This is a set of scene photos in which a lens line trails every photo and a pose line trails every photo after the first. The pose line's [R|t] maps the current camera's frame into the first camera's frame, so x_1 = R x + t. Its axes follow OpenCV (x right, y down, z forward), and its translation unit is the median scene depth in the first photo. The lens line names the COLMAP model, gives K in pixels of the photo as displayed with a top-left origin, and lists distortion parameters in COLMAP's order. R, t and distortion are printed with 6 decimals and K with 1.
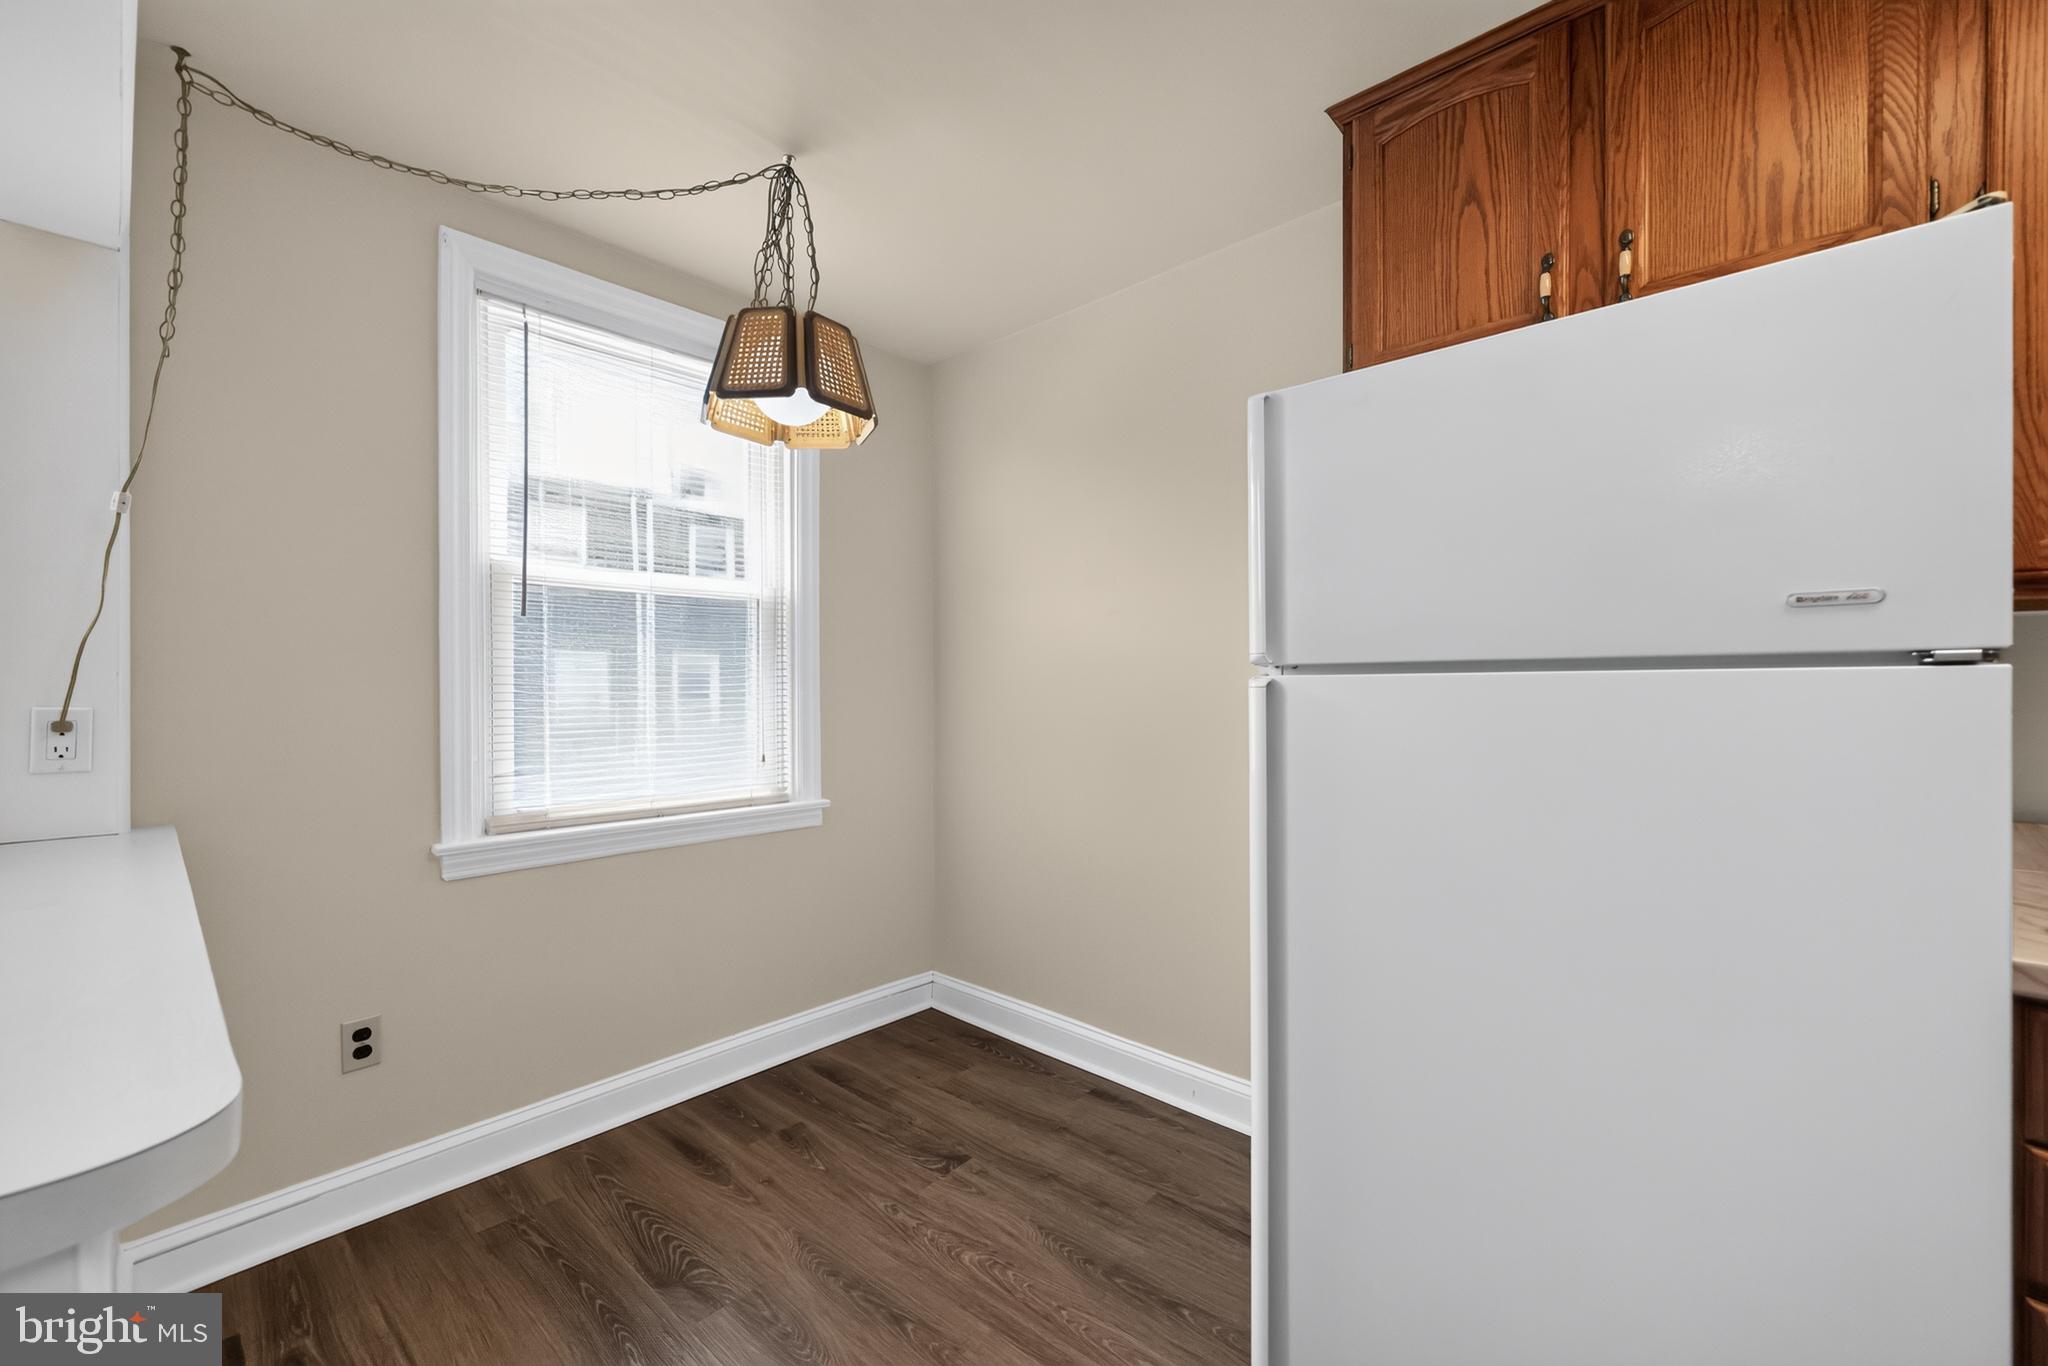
lens RADIAL K [[821.0, 0, 1012.7], [0, 821.0, 688.2], [0, 0, 1]] dist [-0.001360, 0.000525]
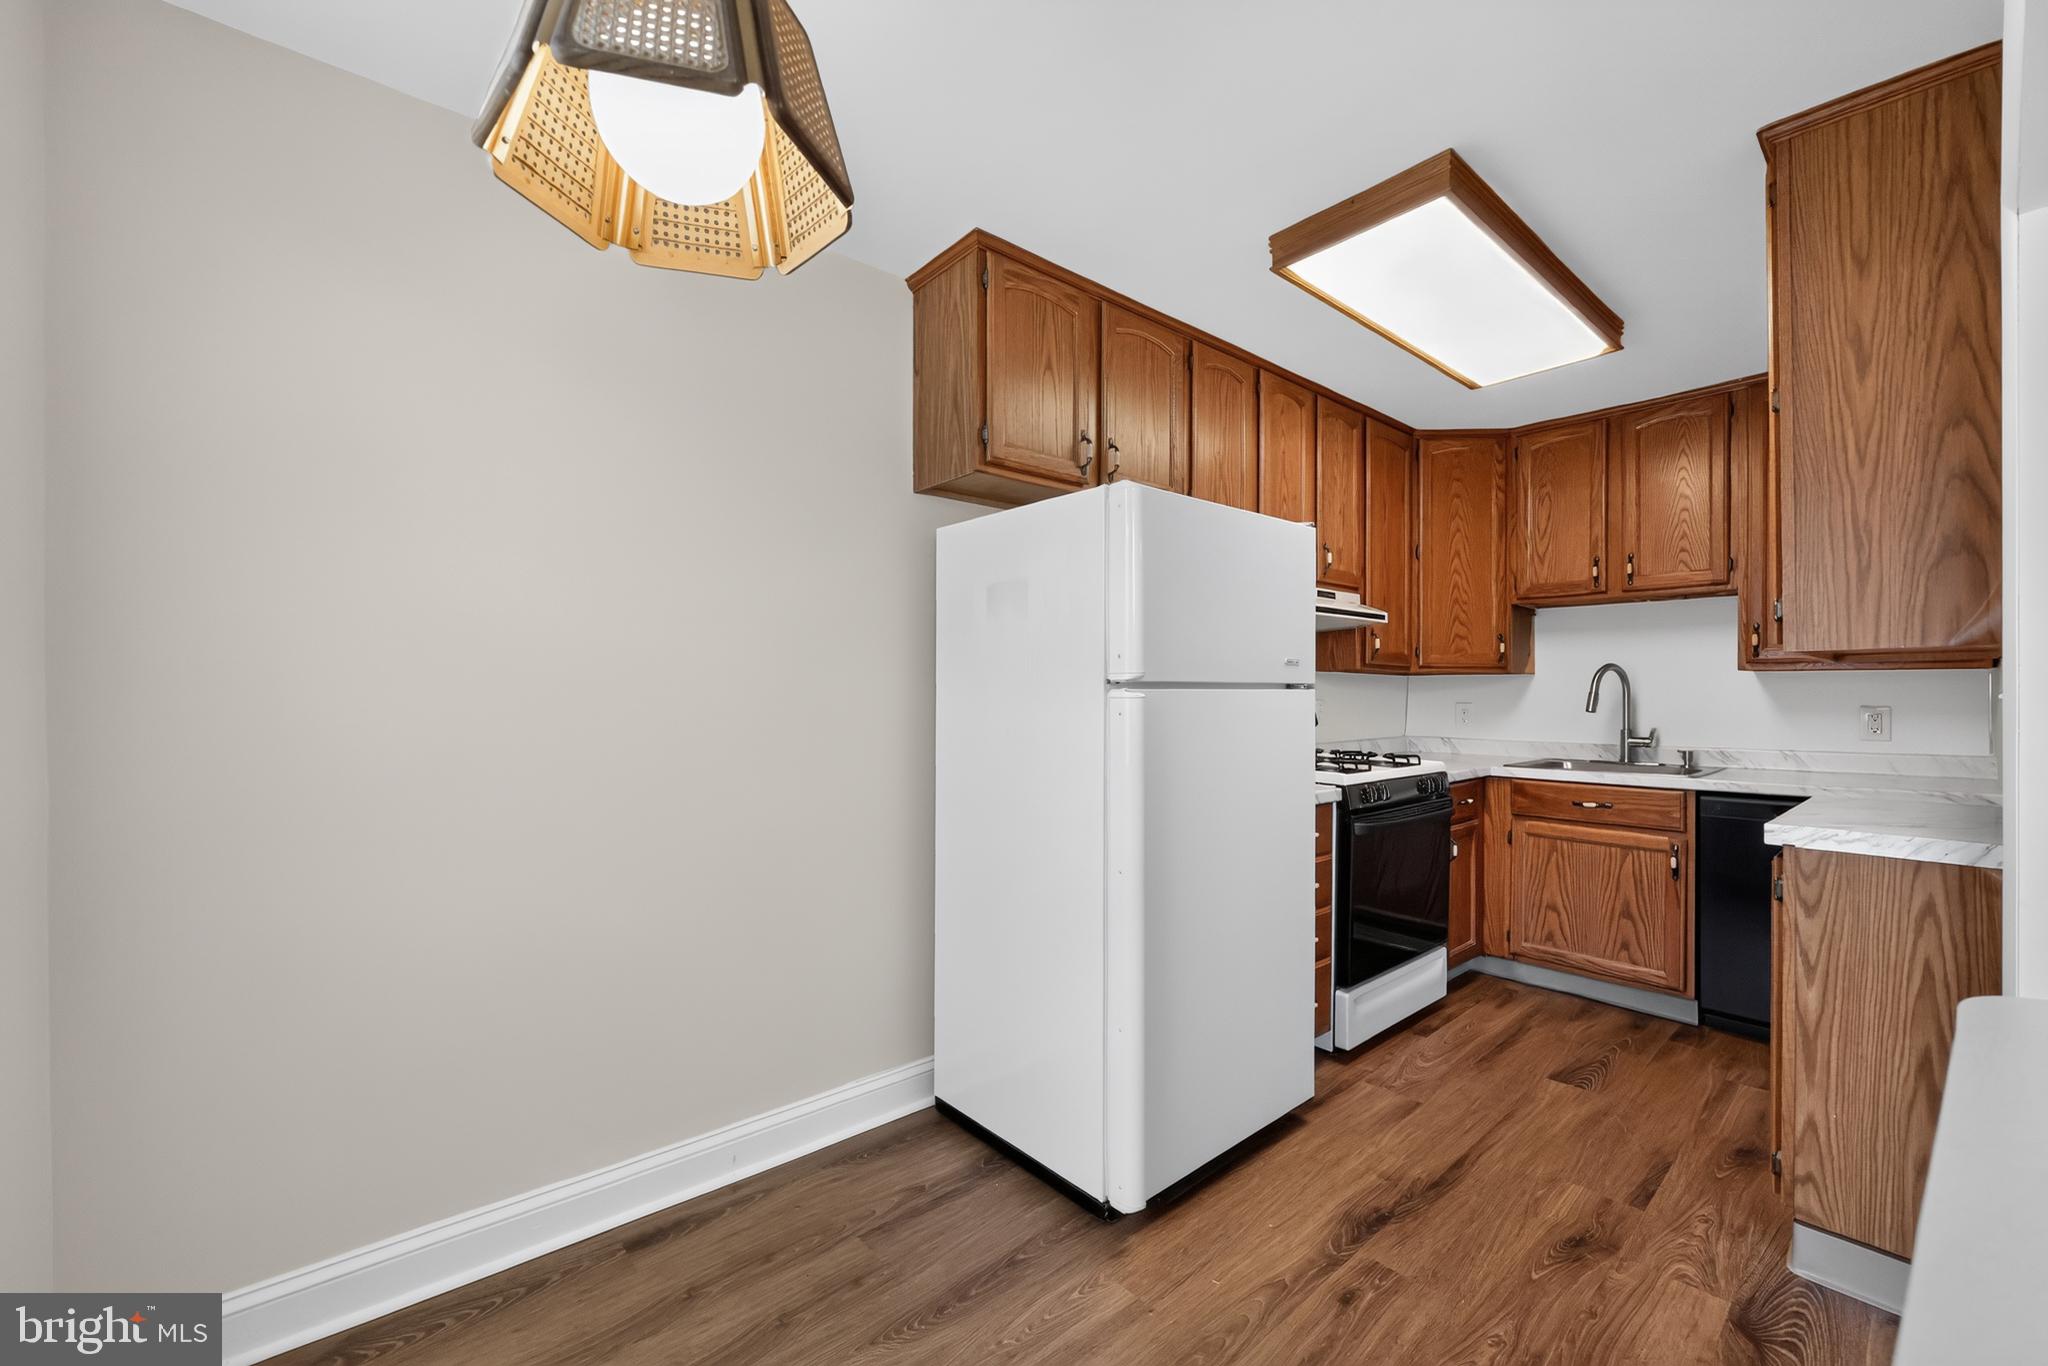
lens RADIAL K [[821.0, 0, 1010.2], [0, 821.0, 694.0], [0, 0, 1]] dist [-0.001360, 0.000525]
pose [[0.131674, 0.002309, 0.991290, -0.800761], [0.001349, 0.999996, -0.002509, -0.004202], [-0.991292, 0.001668, 0.131670, 0.767505]]
